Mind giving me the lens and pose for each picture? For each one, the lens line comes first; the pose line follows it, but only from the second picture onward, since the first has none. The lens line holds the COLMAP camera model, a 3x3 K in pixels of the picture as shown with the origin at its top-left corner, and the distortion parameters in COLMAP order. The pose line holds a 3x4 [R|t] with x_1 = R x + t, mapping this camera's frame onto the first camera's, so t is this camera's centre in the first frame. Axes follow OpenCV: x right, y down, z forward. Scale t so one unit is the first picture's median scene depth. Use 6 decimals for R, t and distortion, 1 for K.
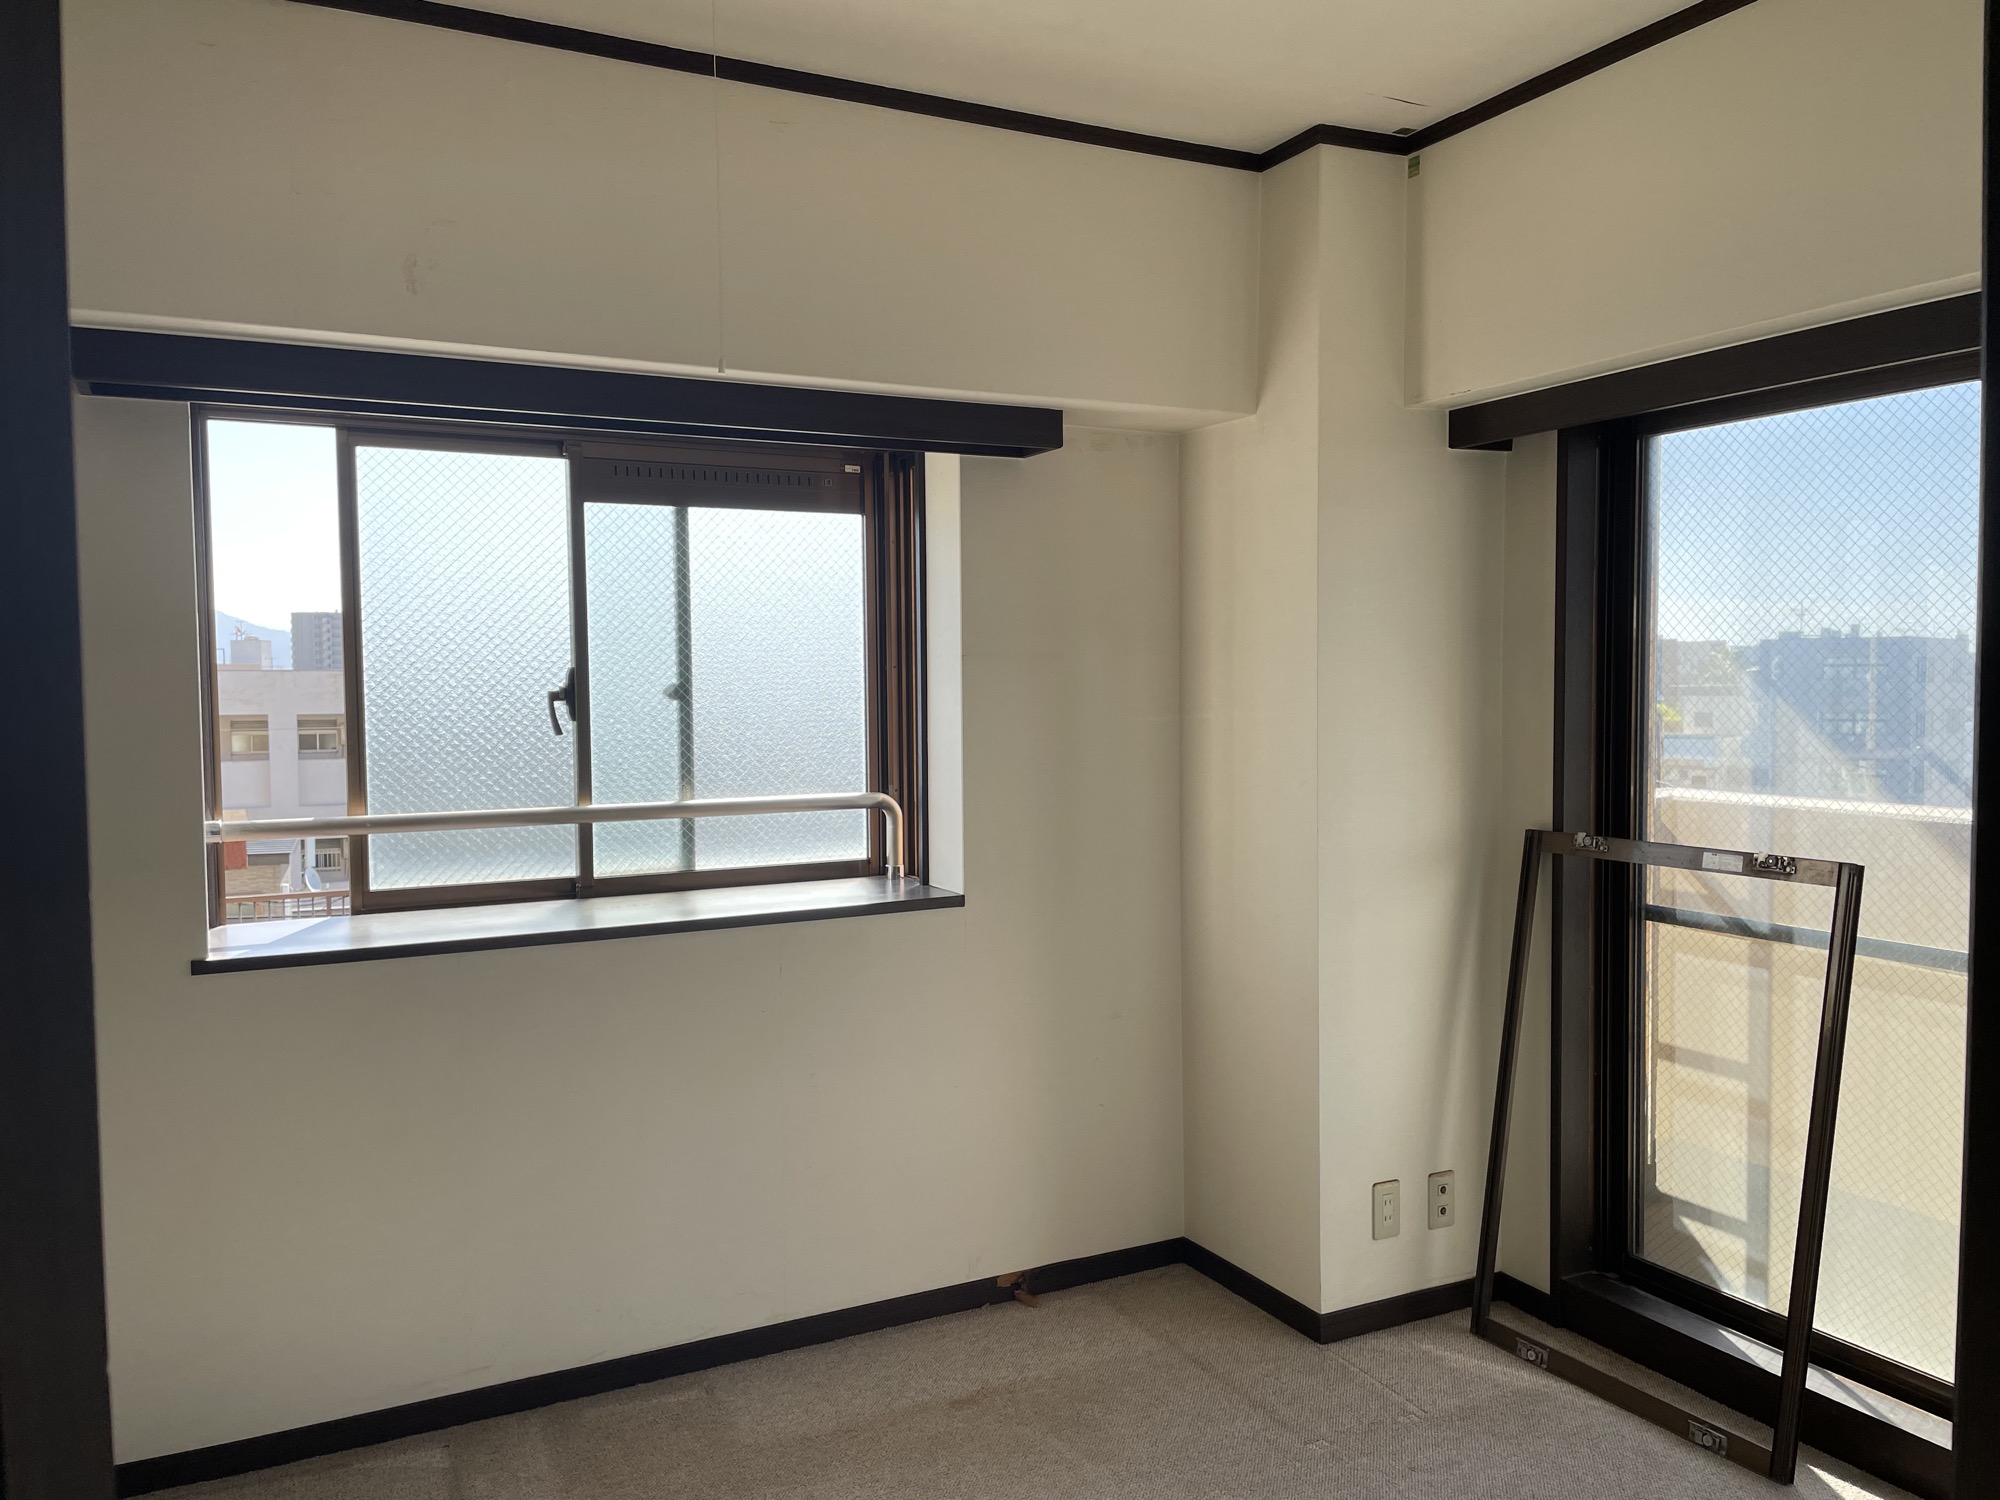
lens RADIAL K [[1513.7, 0, 994.7], [0, 1513.7, 744.2], [0, 0, 1]] dist [0.004015, 0.001966]
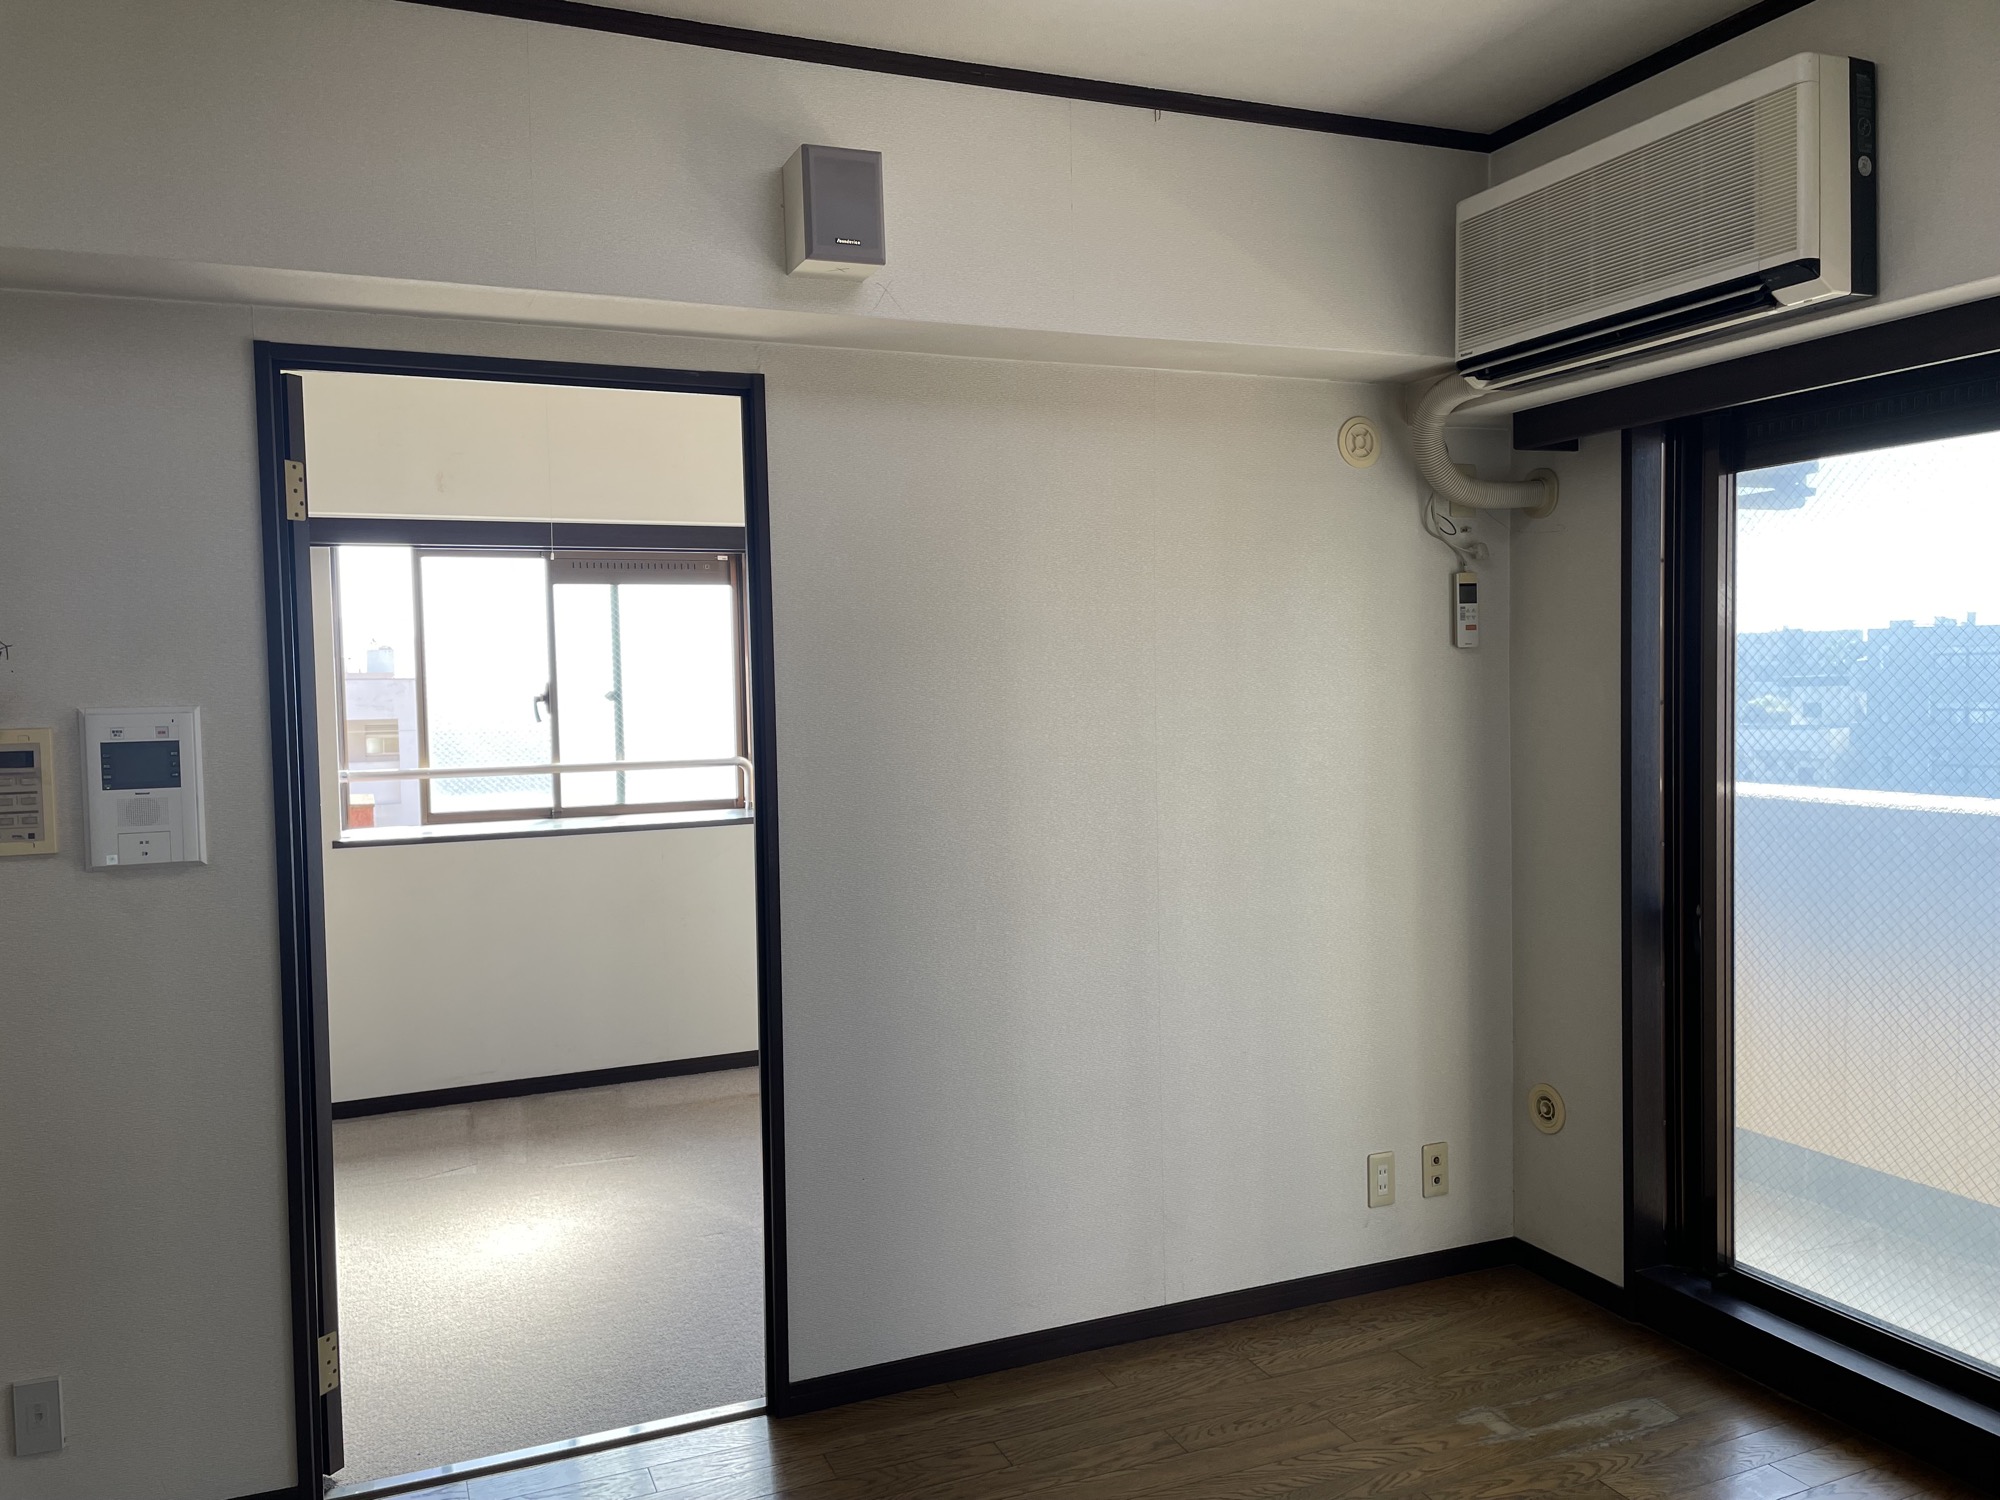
lens RADIAL K [[1535.3, 0, 1000.0], [0, 1535.3, 750.0], [0, 0, 1]] dist [-0.090118, 0.458693]
pose [[0.997174, -0.006164, -0.074868, 0.356020], [0.006395, 0.999976, 0.002844, 0.023976], [0.074849, -0.003315, 0.997189, -0.677251]]
